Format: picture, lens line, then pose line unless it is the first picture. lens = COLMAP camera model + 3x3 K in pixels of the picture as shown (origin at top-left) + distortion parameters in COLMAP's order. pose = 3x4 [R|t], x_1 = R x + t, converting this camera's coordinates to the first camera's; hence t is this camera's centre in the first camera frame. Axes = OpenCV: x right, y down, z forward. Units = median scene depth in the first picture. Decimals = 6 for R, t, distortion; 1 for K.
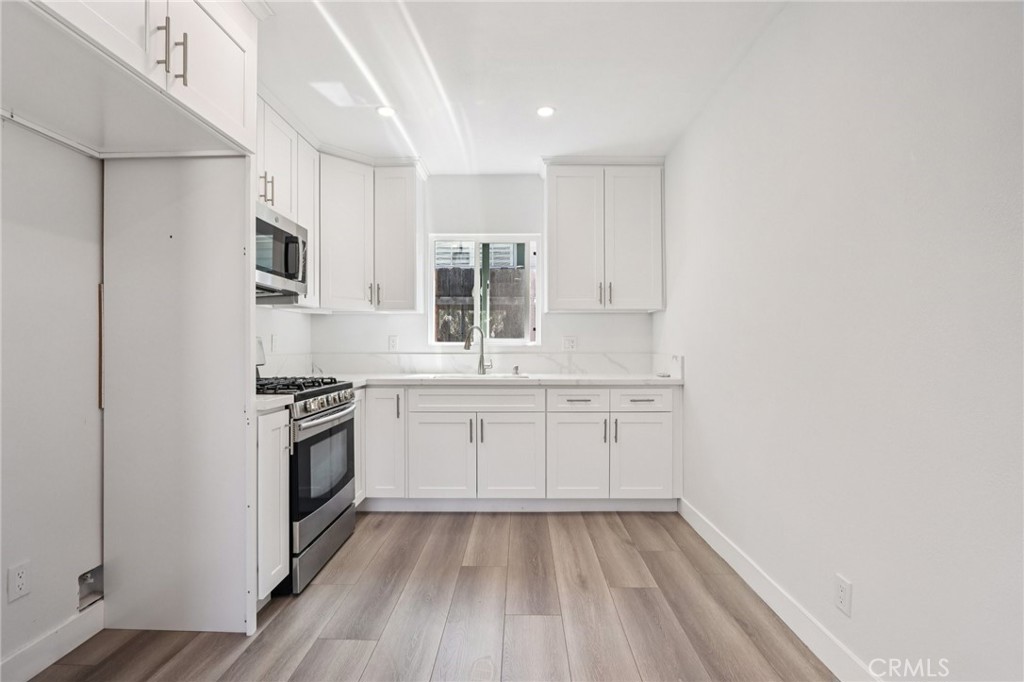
lens RADIAL K [[482.0, 0, 504.6], [0, 482.0, 345.8], [0, 0, 1]] dist [-0.022690, 0.002966]
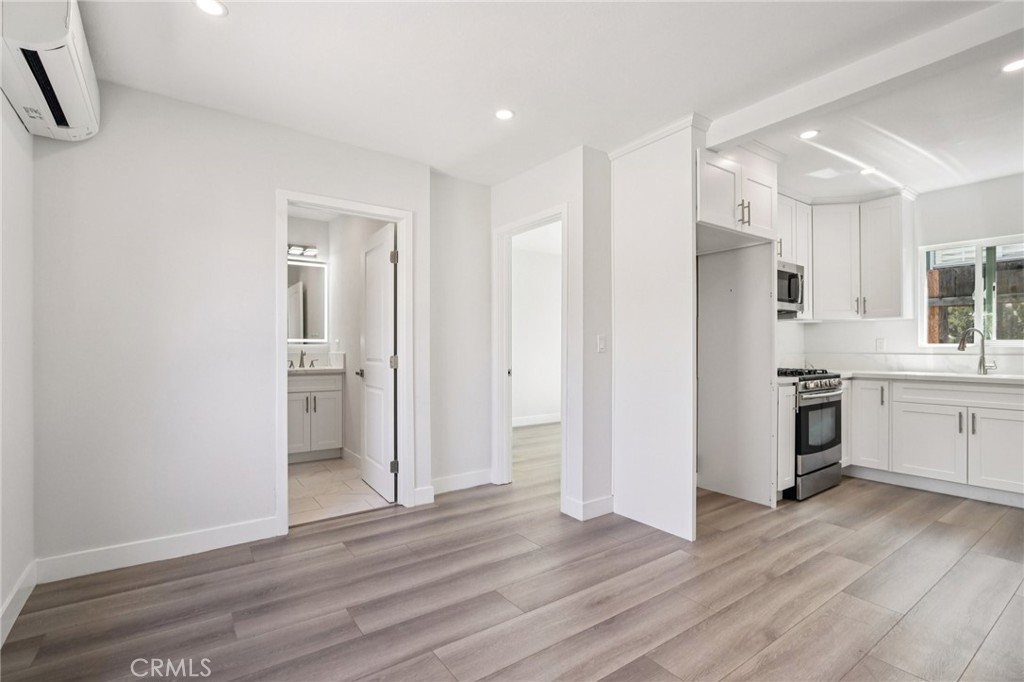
lens RADIAL K [[482.0, 0, 504.6], [0, 482.0, 347.9], [0, 0, 1]] dist [-0.022690, 0.002966]
pose [[0.603950, 0.000573, -0.797022, 0.189434], [-0.000197, 1.000000, 0.000570, 0.001400], [0.797022, -0.000188, 0.603950, -0.584118]]
